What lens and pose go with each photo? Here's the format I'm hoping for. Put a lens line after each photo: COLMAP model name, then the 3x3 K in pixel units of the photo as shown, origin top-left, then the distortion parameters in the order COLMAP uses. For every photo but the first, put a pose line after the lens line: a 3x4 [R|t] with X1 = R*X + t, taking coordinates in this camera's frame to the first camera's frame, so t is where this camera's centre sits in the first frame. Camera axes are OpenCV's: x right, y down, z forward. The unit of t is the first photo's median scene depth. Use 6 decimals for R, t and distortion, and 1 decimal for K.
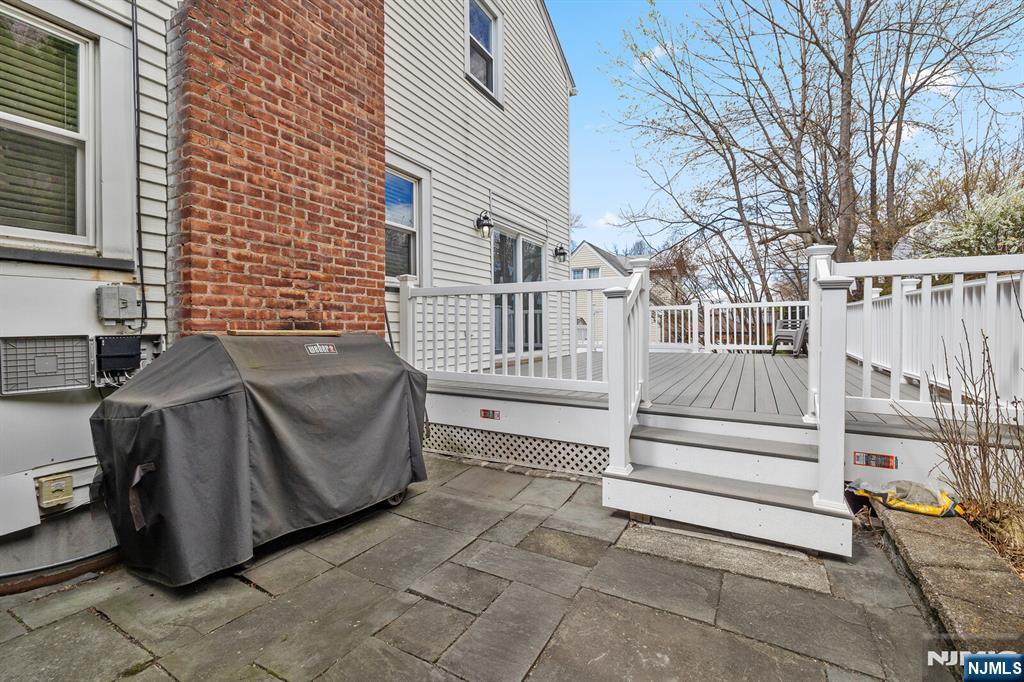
lens RADIAL K [[439.1, 0, 512.0], [0, 439.1, 341.0], [0, 0, 1]] dist [-0.000116, 0.000113]
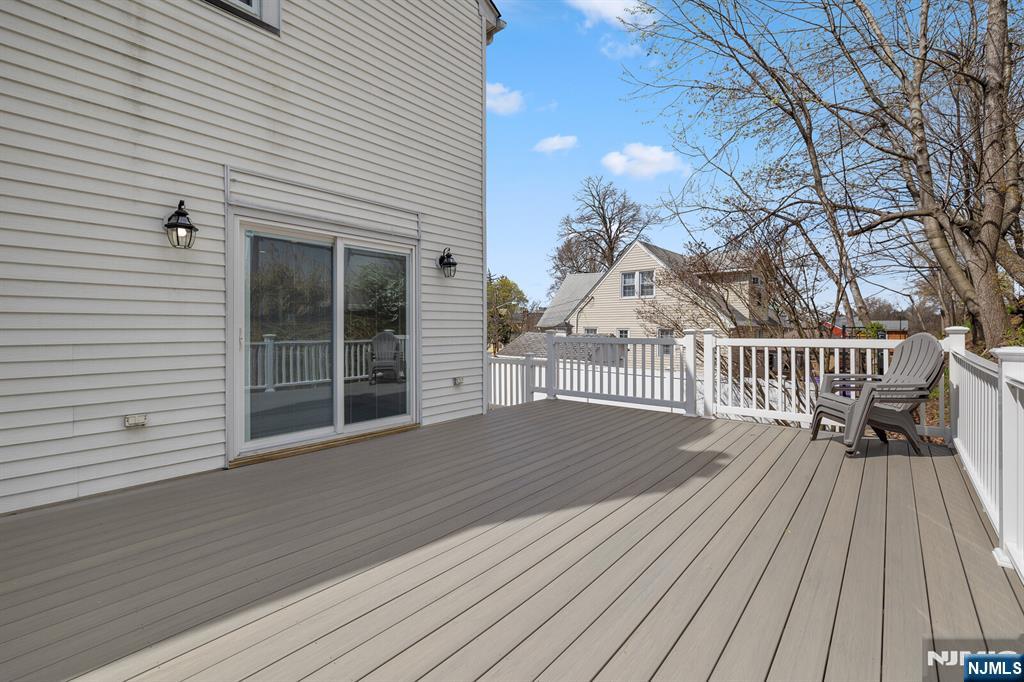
lens RADIAL K [[439.1, 0, 512.0], [0, 439.1, 341.0], [0, 0, 1]] dist [-0.000116, 0.000113]
pose [[0.979017, 0.010268, -0.203520, 0.179880], [-0.010506, 0.999945, -0.000090, -0.045392], [0.203508, 0.002226, 0.979071, 0.201123]]
